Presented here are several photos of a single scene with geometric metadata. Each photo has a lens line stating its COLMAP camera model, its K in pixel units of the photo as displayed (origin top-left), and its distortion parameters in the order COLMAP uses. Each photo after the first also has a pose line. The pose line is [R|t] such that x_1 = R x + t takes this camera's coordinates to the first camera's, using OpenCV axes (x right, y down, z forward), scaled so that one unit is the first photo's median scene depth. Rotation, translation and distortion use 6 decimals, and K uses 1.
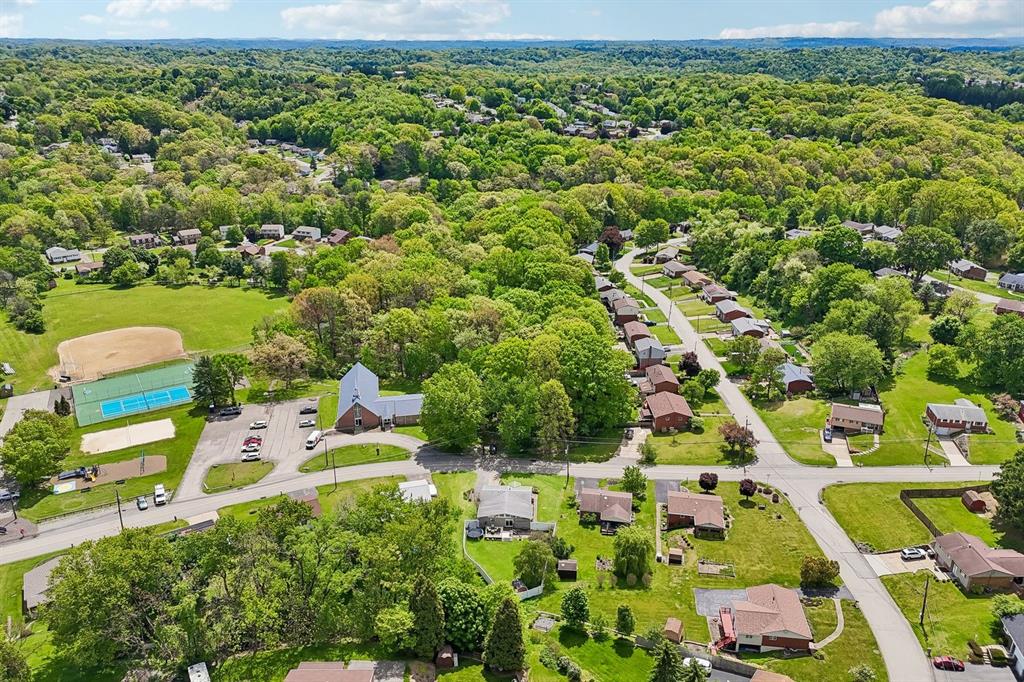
lens RADIAL K [[743.4, 0, 517.4], [0, 743.4, 340.4], [0, 0, 1]] dist [0.075432, -0.081019]
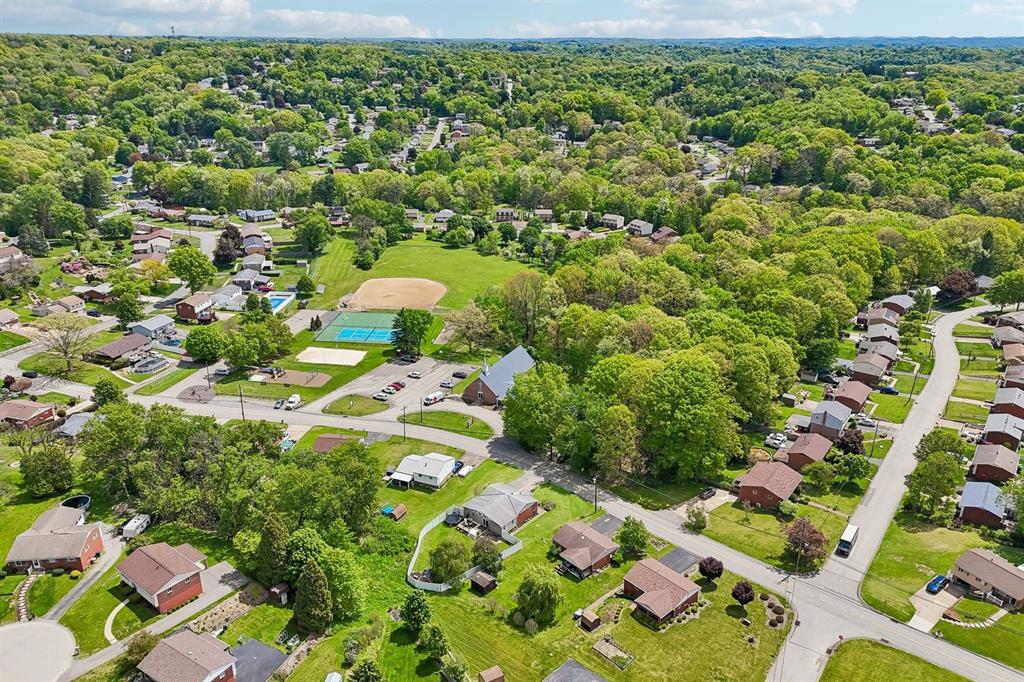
lens RADIAL K [[743.4, 0, 517.4], [0, 743.4, 340.4], [0, 0, 1]] dist [0.075432, -0.081019]
pose [[0.794797, 0.229209, -0.561926, 0.266136], [-0.227867, 0.970897, 0.073729, -0.038373], [0.562471, 0.069445, 0.823895, 0.092032]]
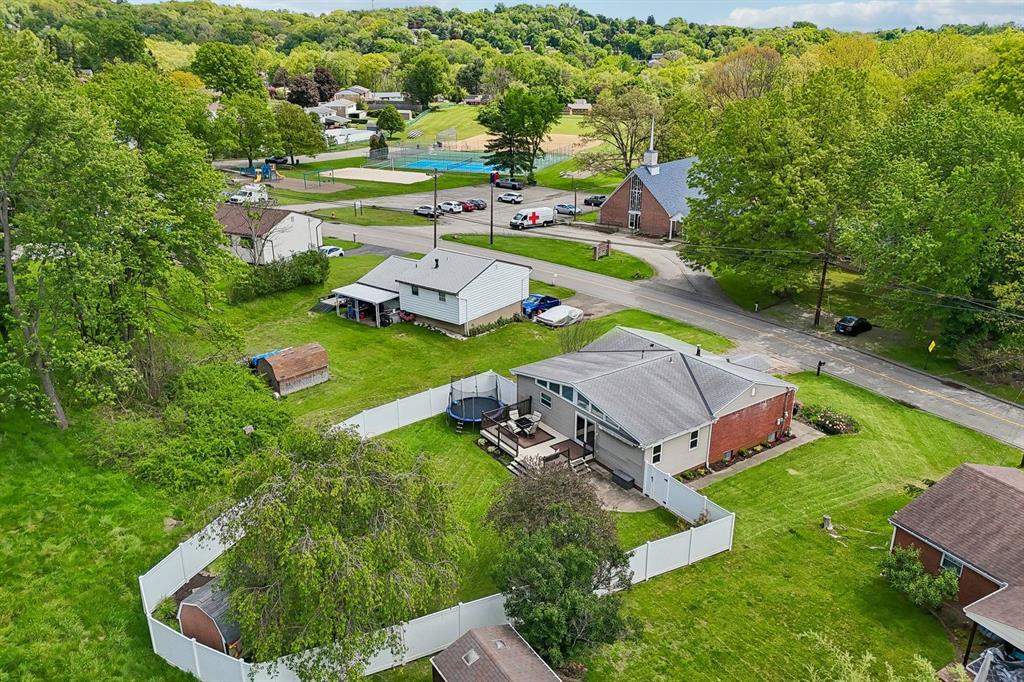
lens RADIAL K [[743.4, 0, 517.4], [0, 743.4, 340.4], [0, 0, 1]] dist [0.075432, -0.081019]
pose [[0.617474, 0.278508, -0.735635, 0.077400], [-0.290446, 0.949857, 0.115817, 0.096897], [0.731004, 0.142148, 0.667403, 0.406524]]
